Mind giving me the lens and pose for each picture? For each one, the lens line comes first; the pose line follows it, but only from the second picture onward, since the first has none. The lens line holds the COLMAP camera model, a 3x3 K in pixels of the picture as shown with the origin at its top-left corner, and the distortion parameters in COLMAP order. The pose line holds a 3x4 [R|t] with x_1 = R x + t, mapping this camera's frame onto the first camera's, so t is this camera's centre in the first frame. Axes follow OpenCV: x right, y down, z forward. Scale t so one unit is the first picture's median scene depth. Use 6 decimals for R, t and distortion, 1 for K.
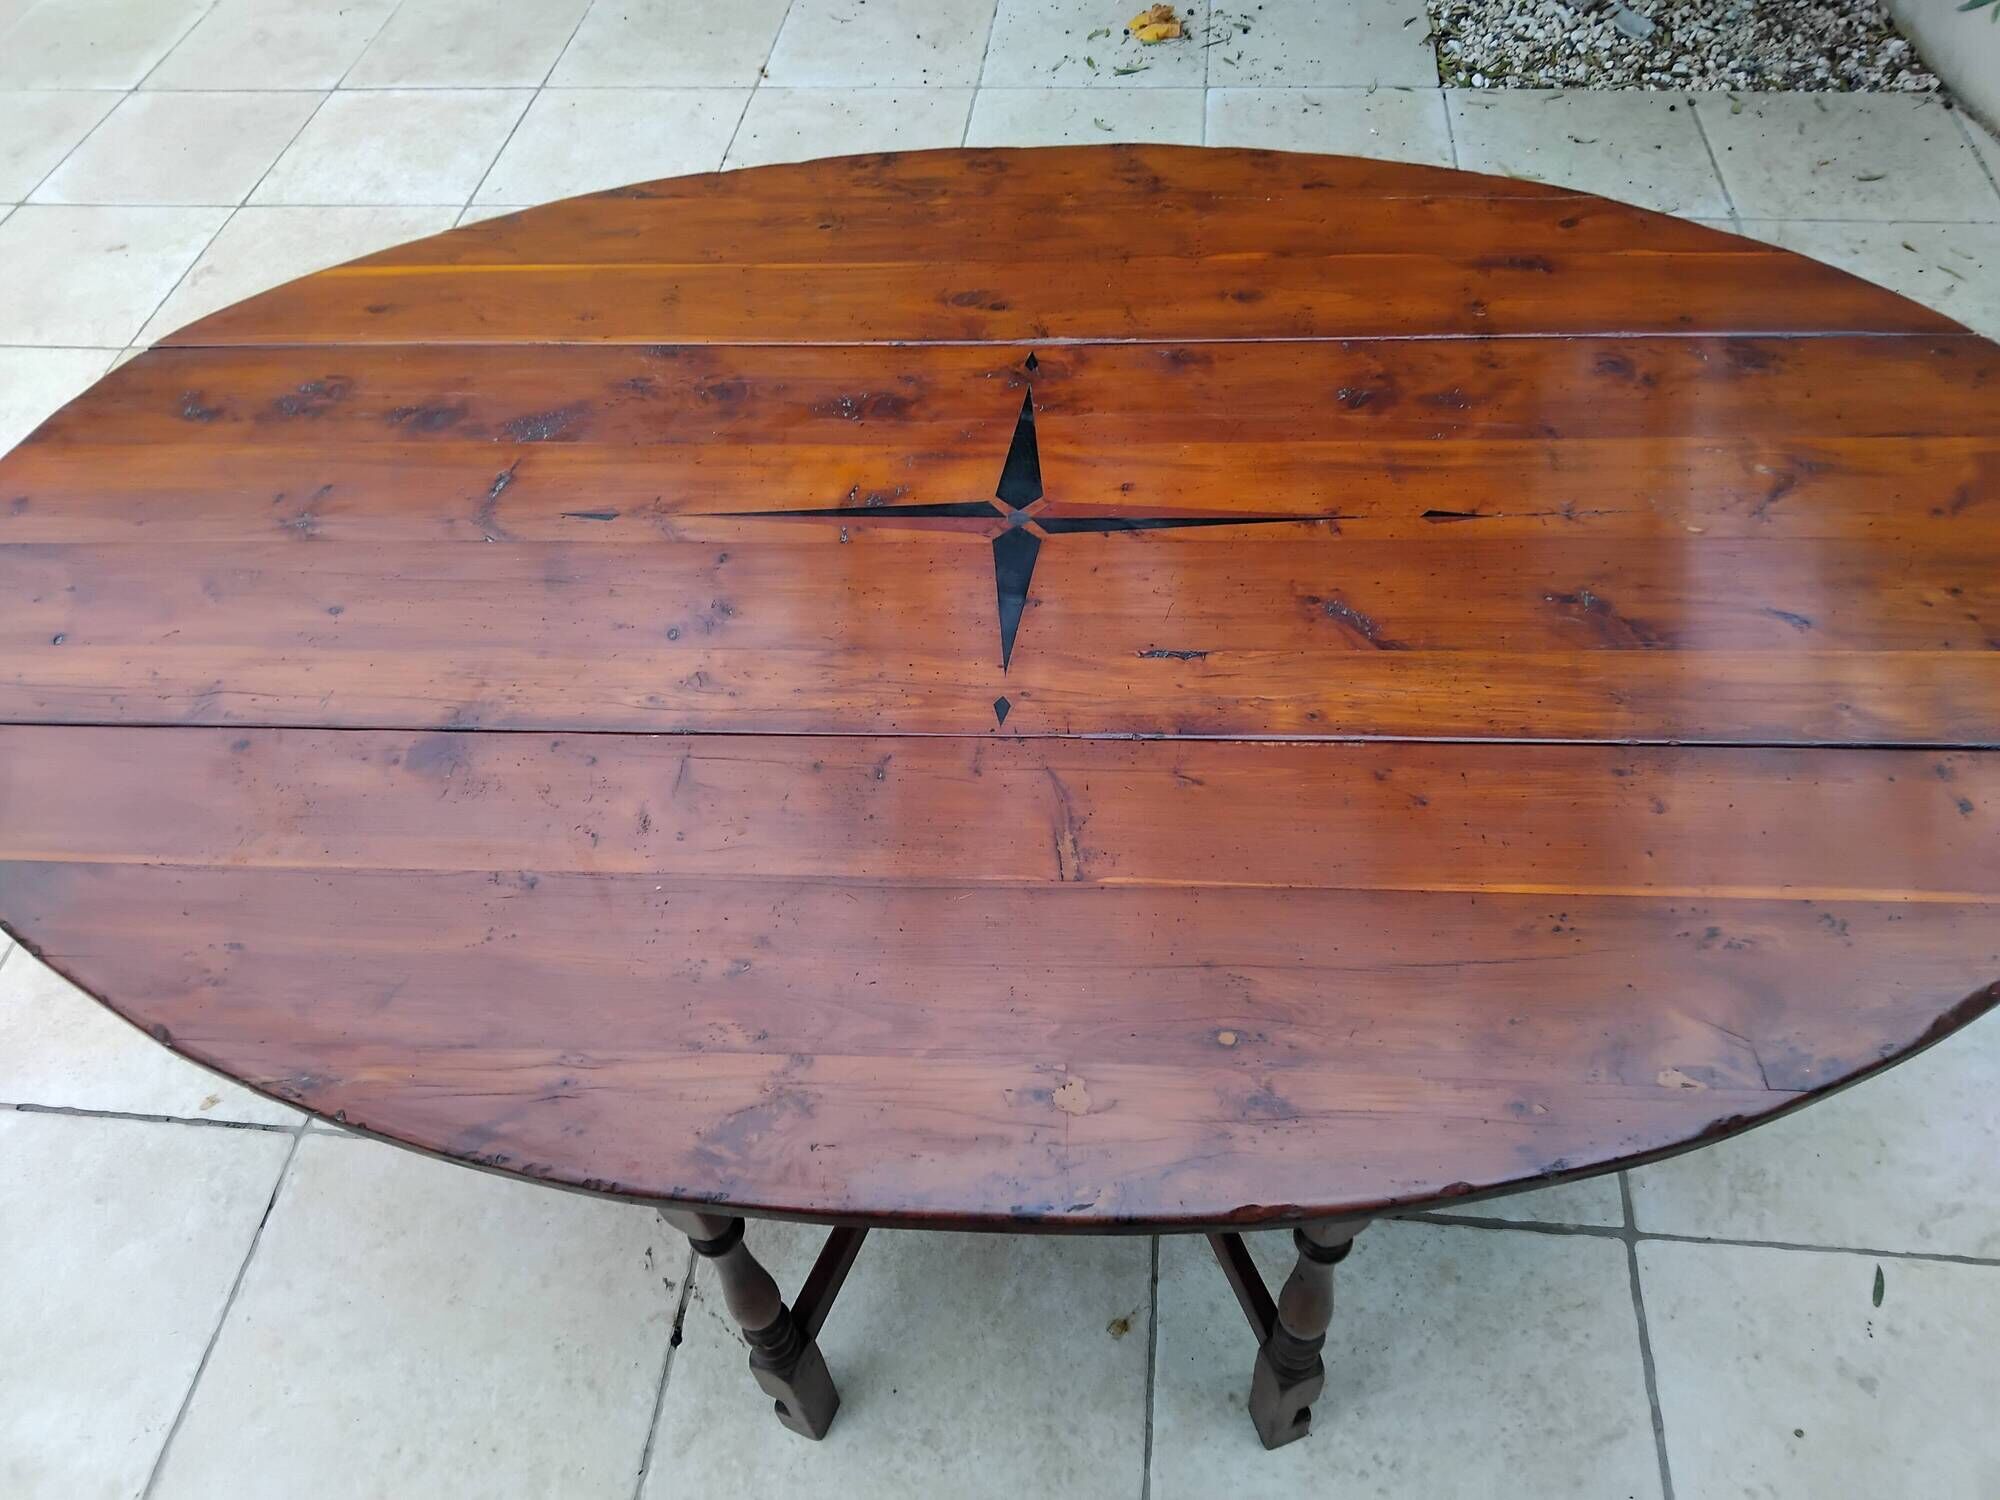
lens RADIAL K [[1493.3, 0, 1000.2], [0, 1493.3, 745.1], [0, 0, 1]] dist [0.046367, -0.081238]
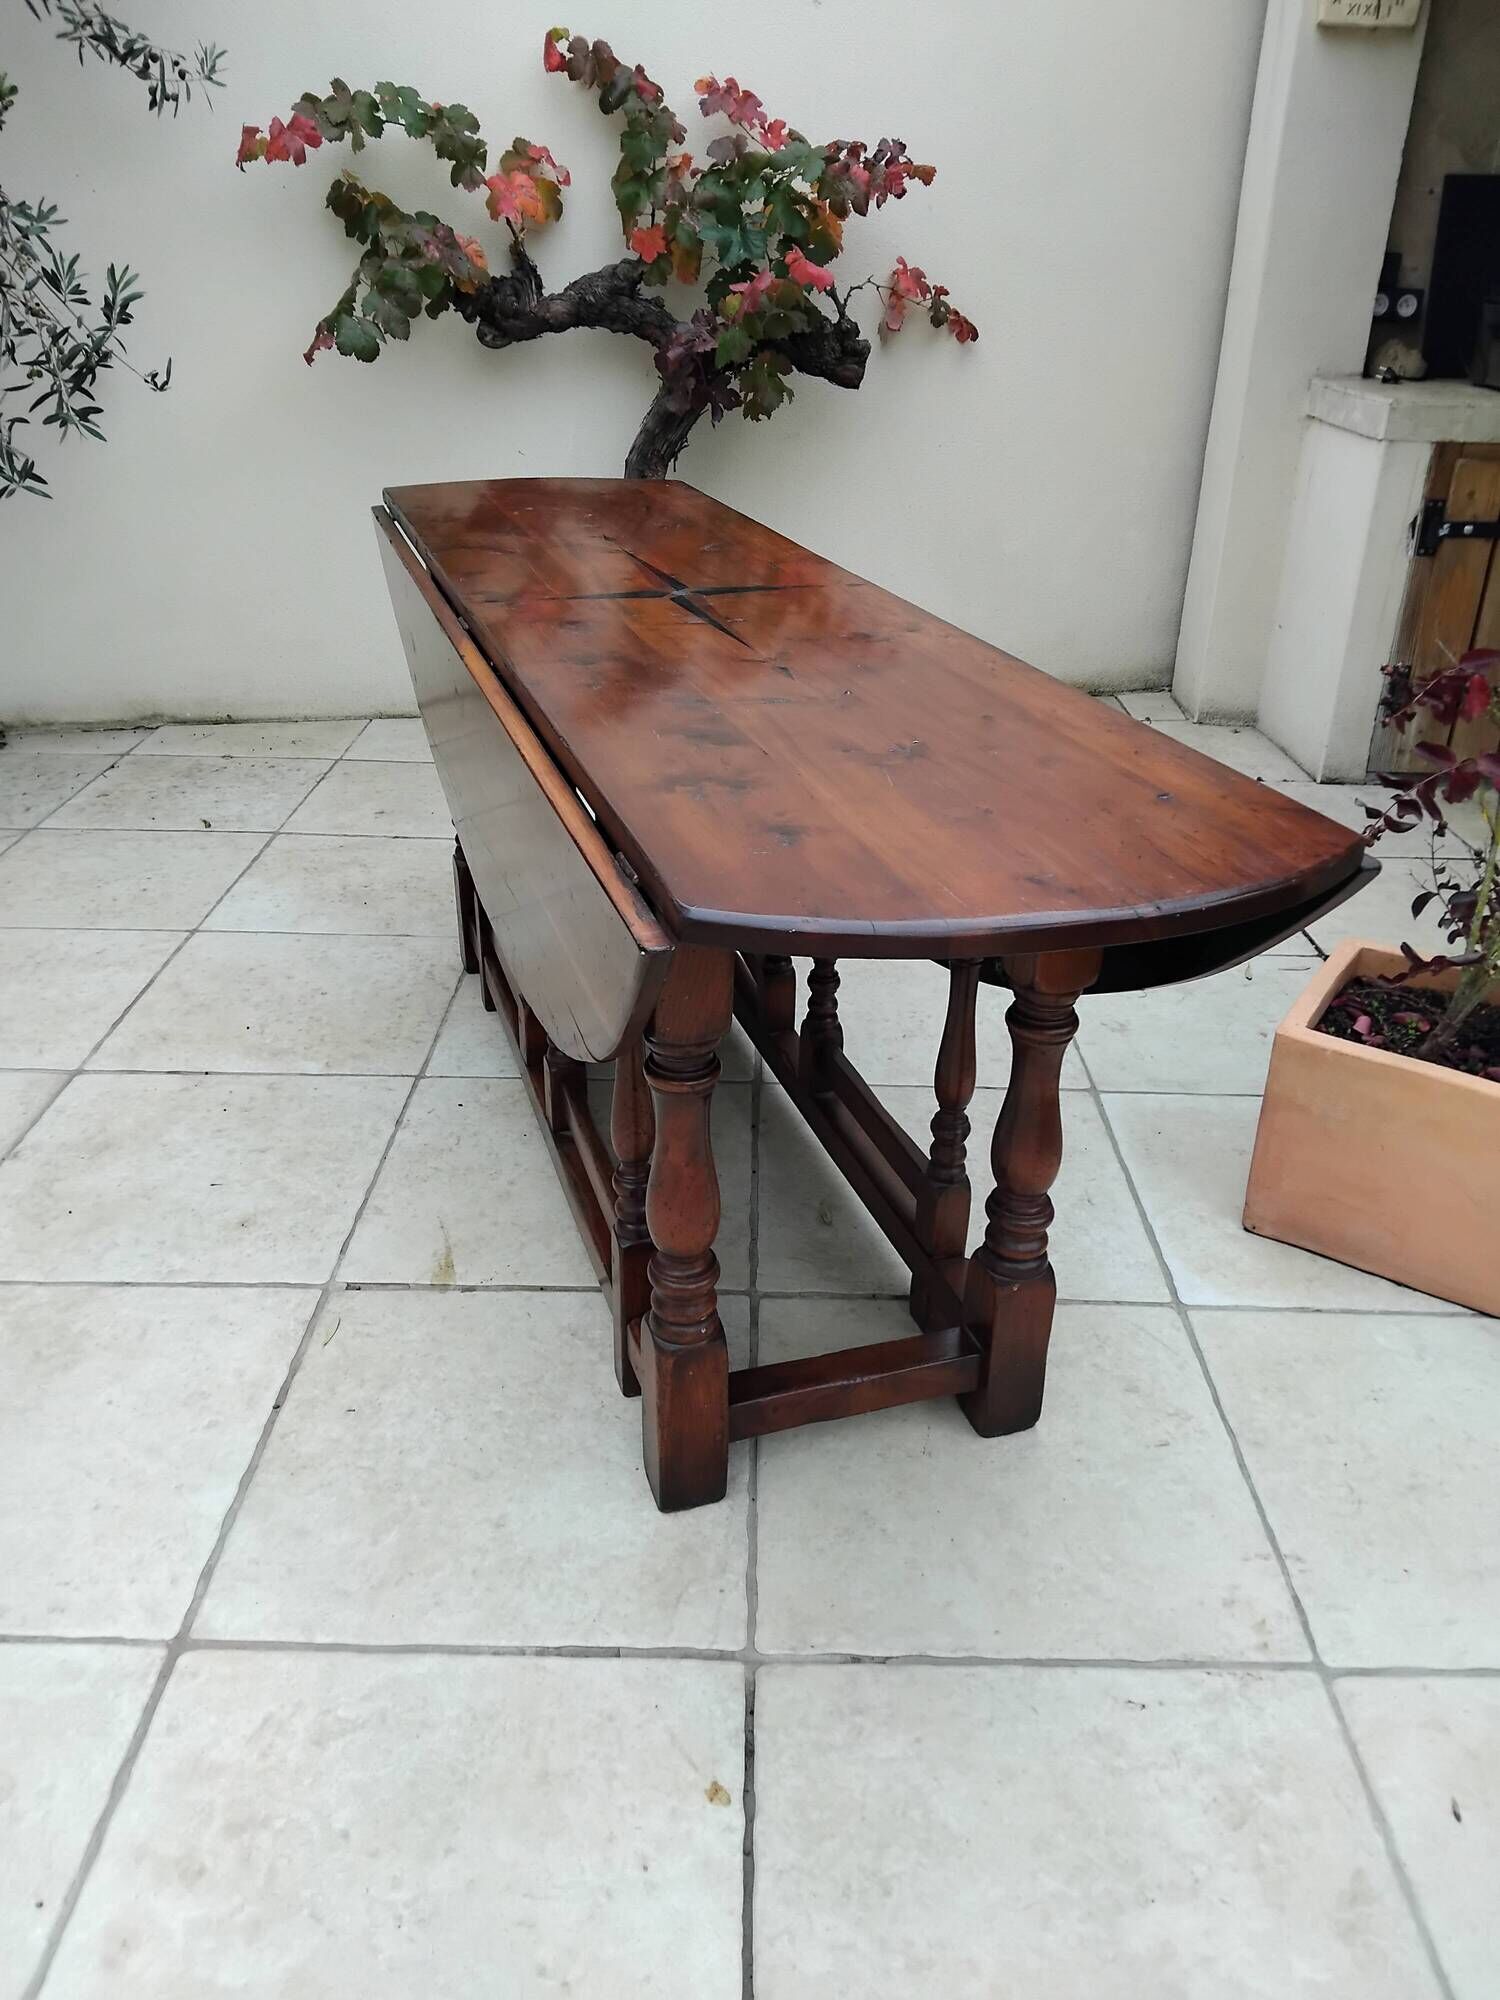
lens RADIAL K [[1493.3, 0, 754.7], [0, 1493.3, 992.2], [0, 0, 1]] dist [0.046367, -0.081238]
pose [[-0.100008, -0.396001, 0.912788, -1.283460], [0.755359, 0.566908, 0.328705, -0.219499], [-0.647635, 0.722356, 0.242428, 0.737009]]
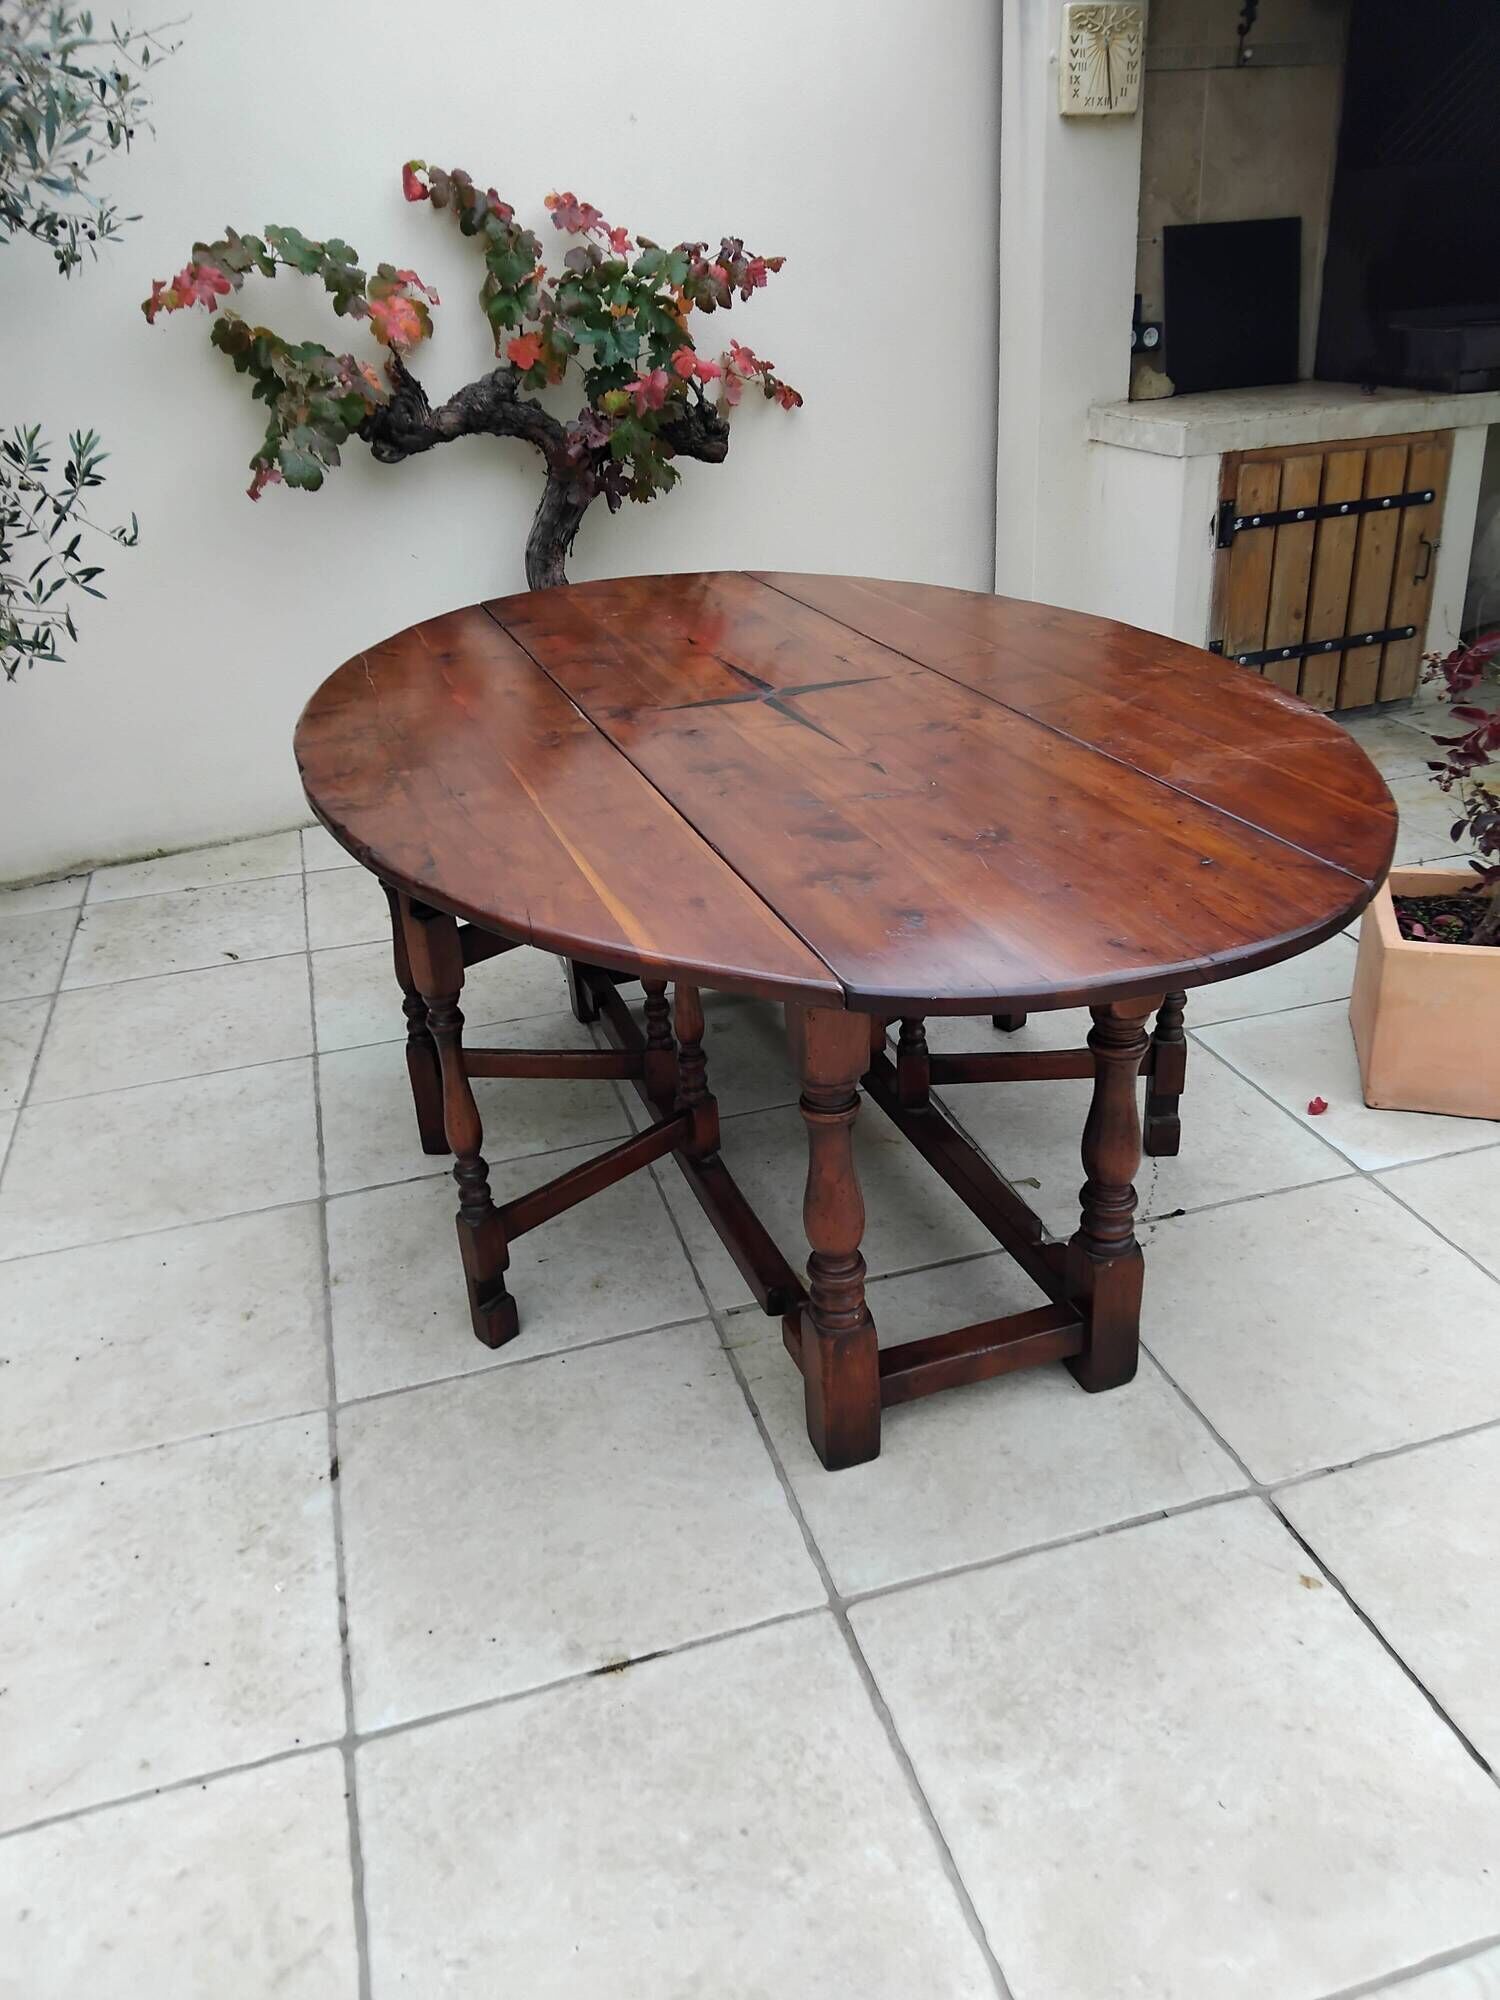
lens RADIAL K [[1493.3, 0, 749.9], [0, 1493.3, 990.1], [0, 0, 1]] dist [0.046367, -0.081238]
pose [[-0.374624, -0.337176, 0.863695, -1.344258], [0.758532, 0.424235, 0.494625, -0.756421], [-0.533185, 0.840439, 0.096830, 1.032223]]
